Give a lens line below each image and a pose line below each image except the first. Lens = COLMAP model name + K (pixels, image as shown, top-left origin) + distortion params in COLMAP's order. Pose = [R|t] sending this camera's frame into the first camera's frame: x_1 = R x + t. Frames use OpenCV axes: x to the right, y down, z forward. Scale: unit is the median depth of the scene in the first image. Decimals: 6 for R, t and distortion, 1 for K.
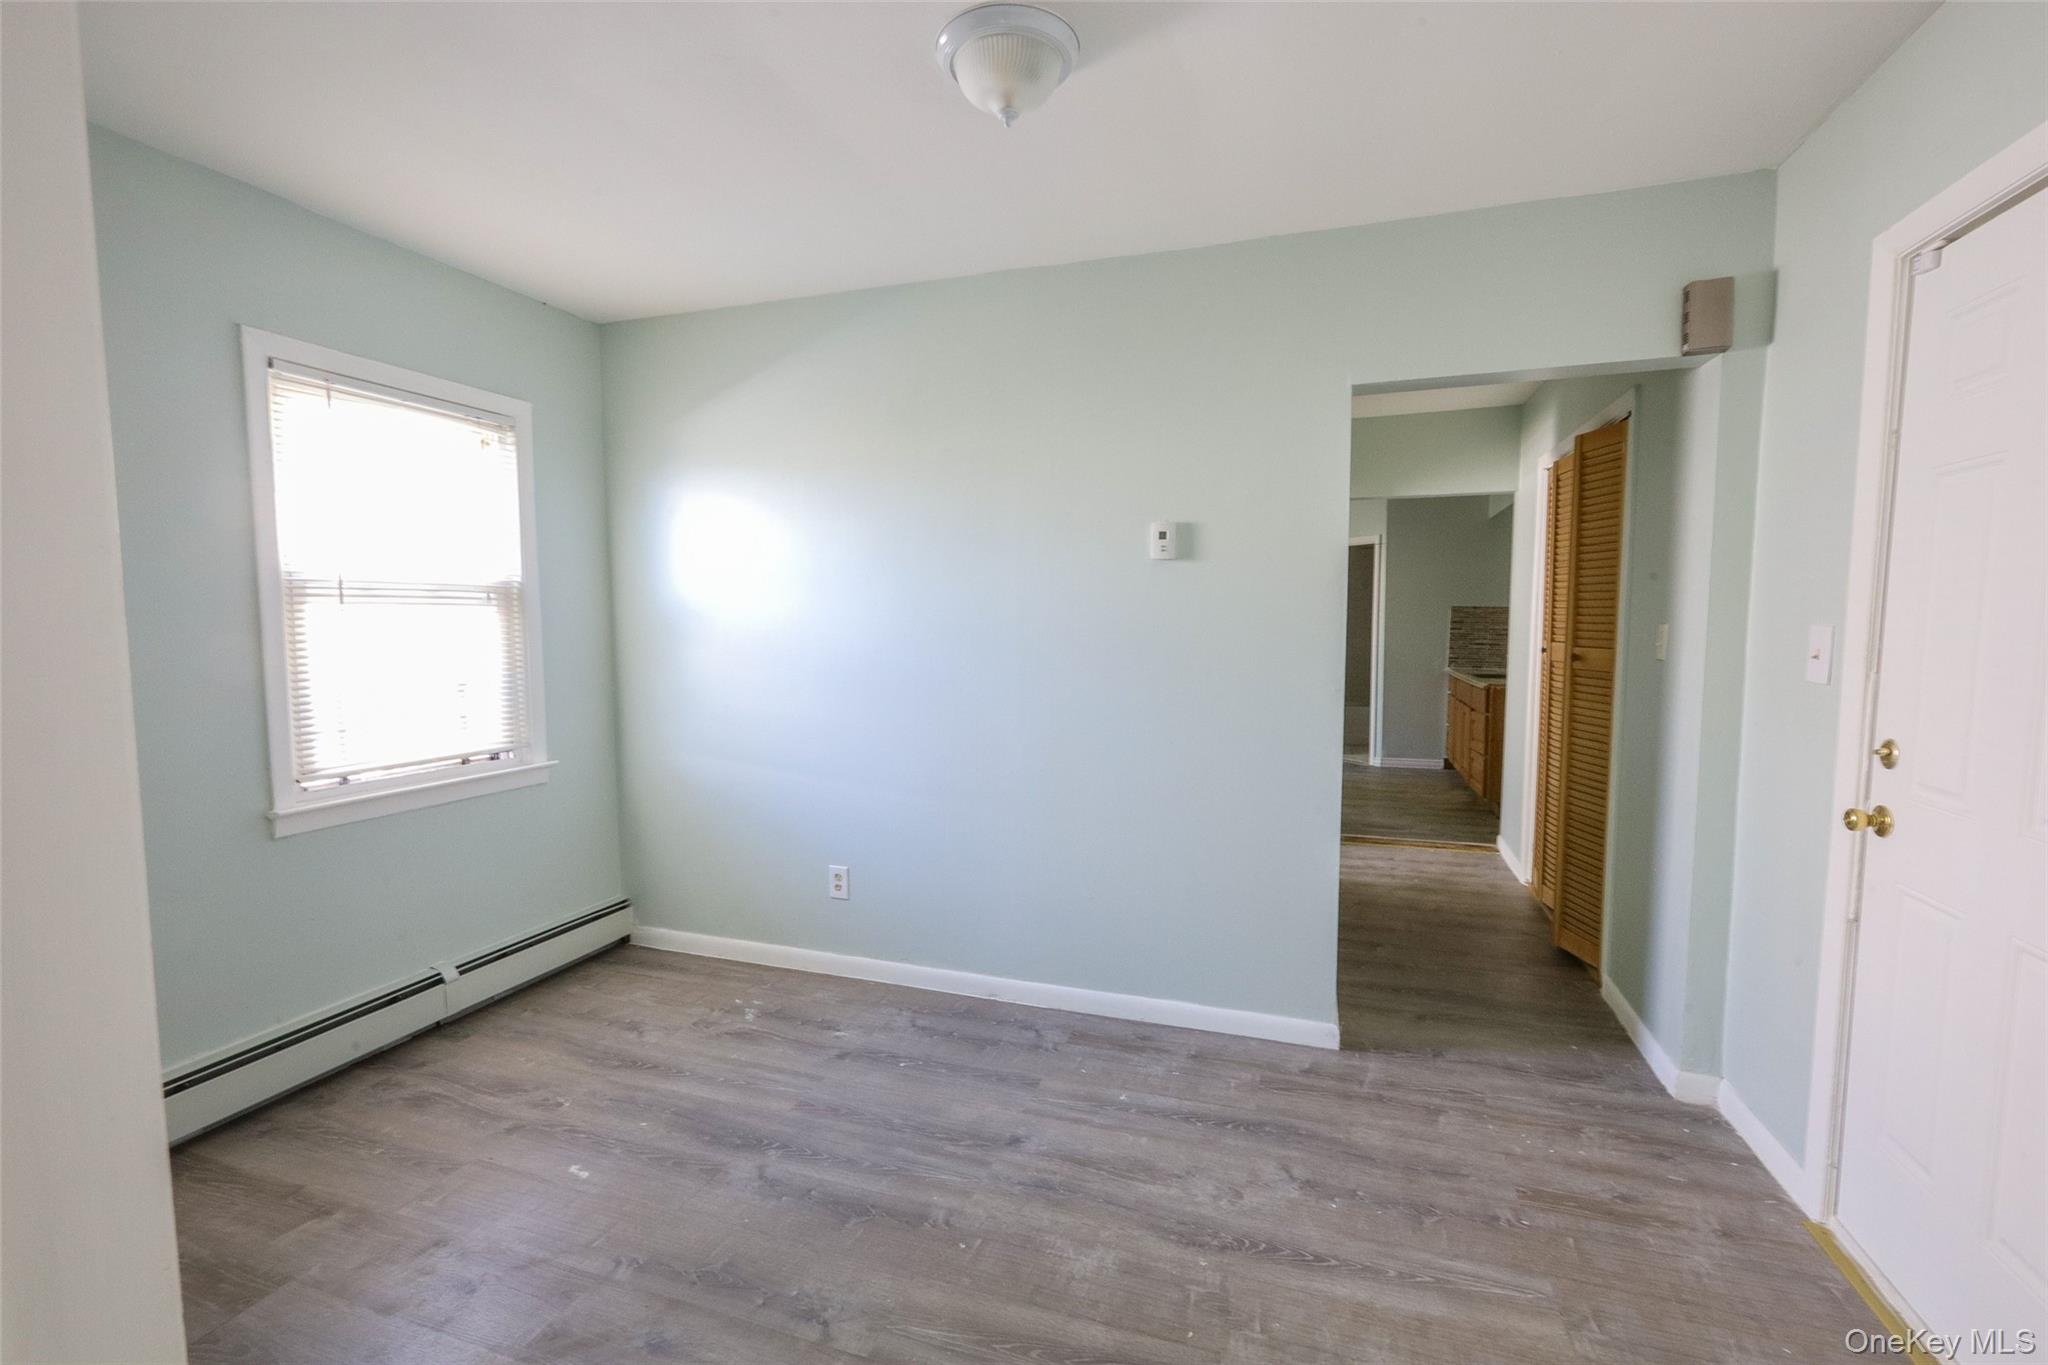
lens RADIAL K [[901.1, 0, 1024.0], [0, 901.1, 682.5], [0, 0, 1]] dist [-0.001956, -0.000282]
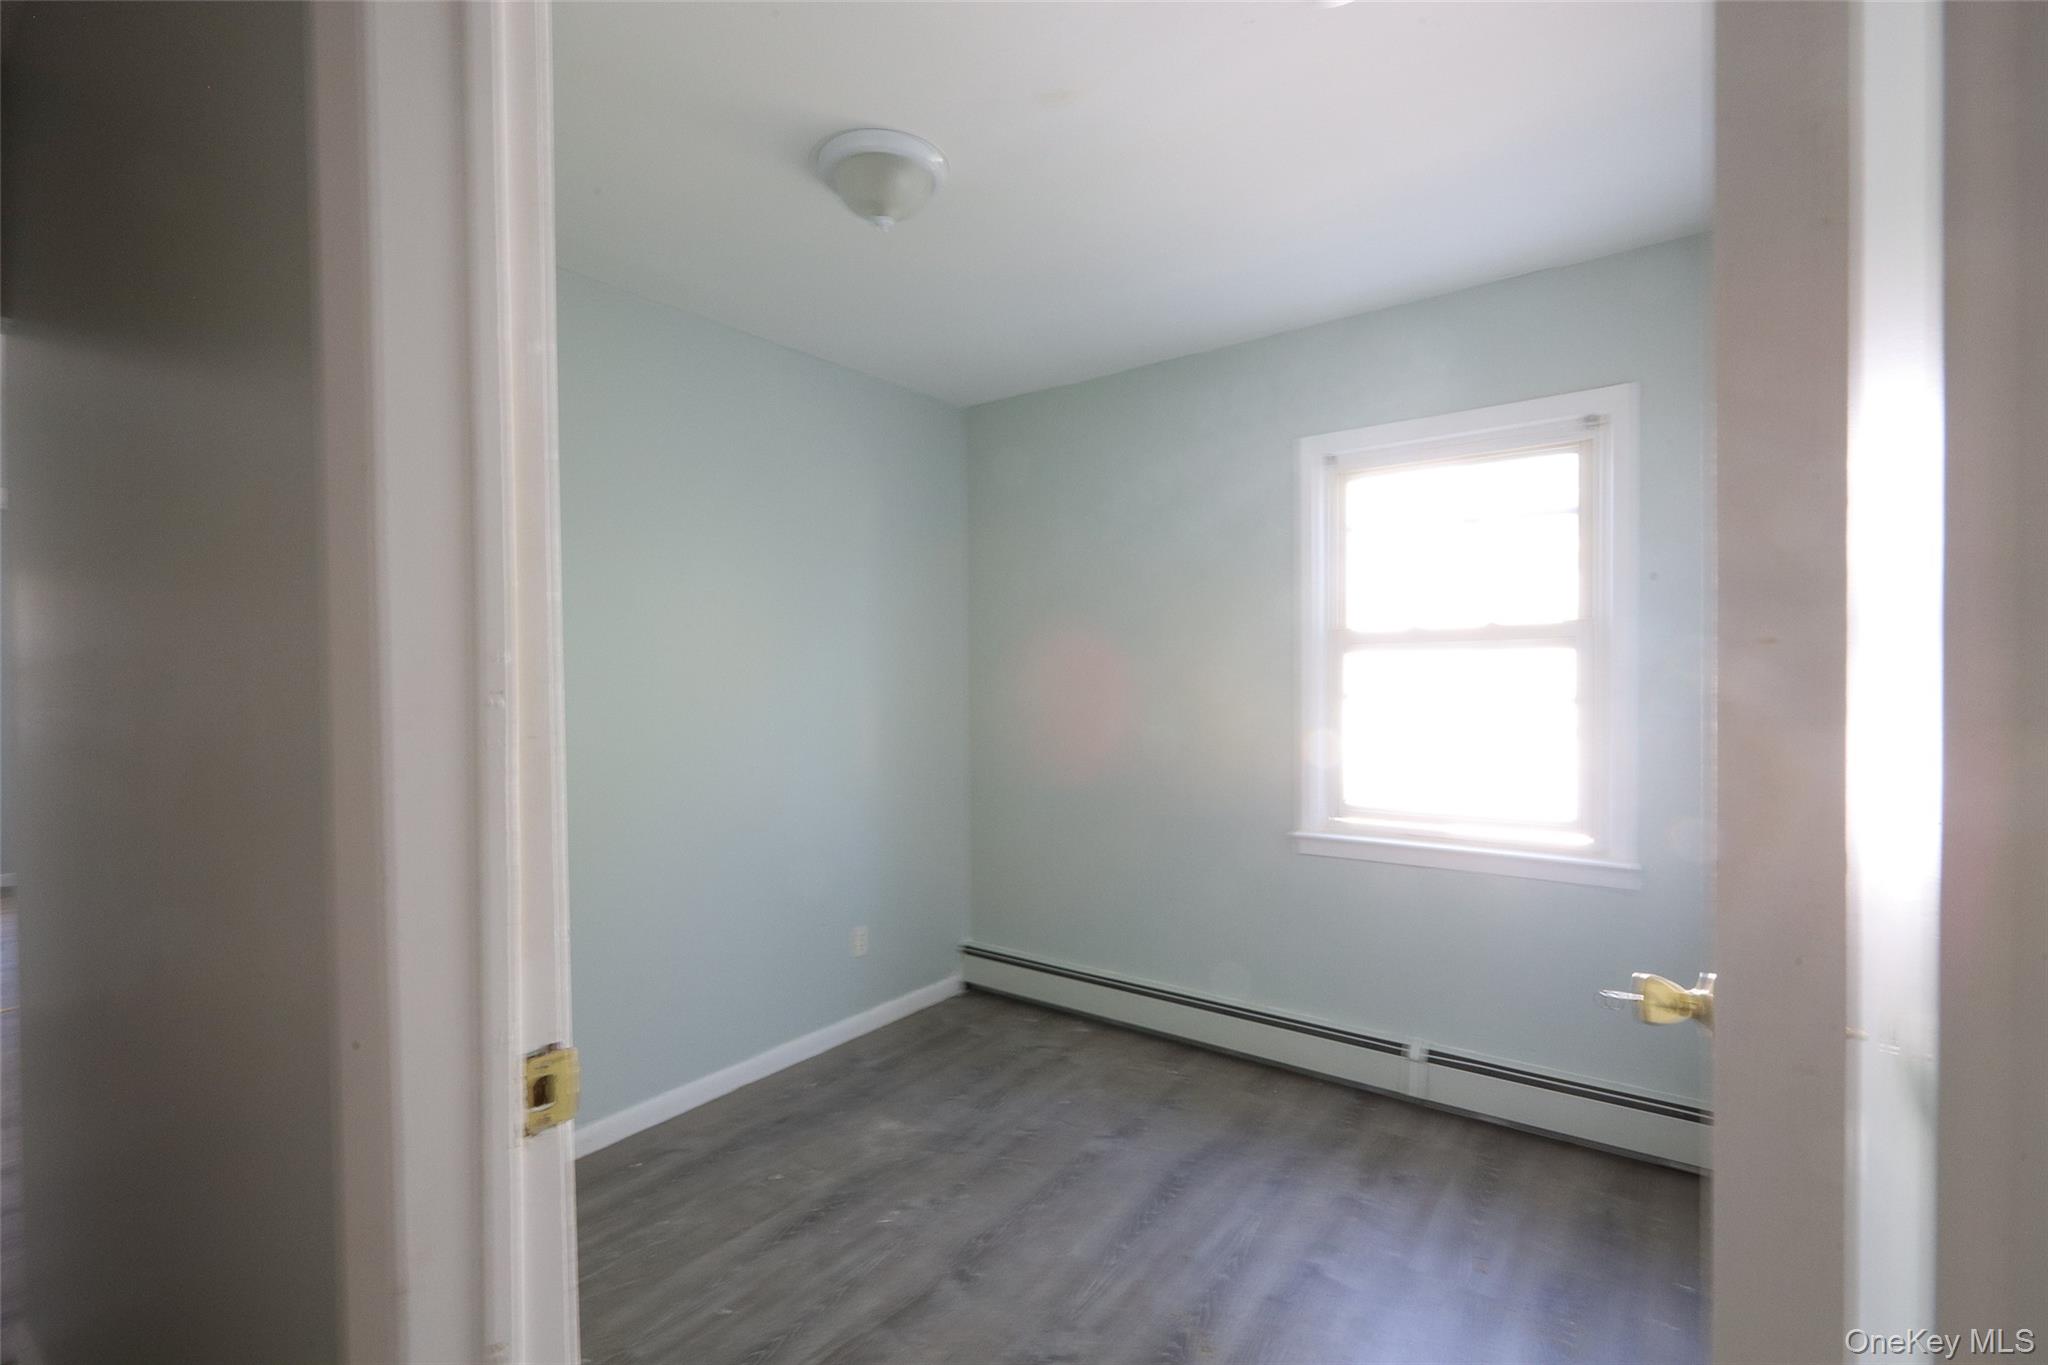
lens RADIAL K [[901.1, 0, 1024.0], [0, 901.1, 682.5], [0, 0, 1]] dist [-0.001956, -0.000282]
pose [[-0.292258, 0.031113, -0.955833, 0.354067], [-0.044914, 0.997921, 0.046216, -0.079785], [0.955284, 0.056438, -0.290253, 0.879521]]
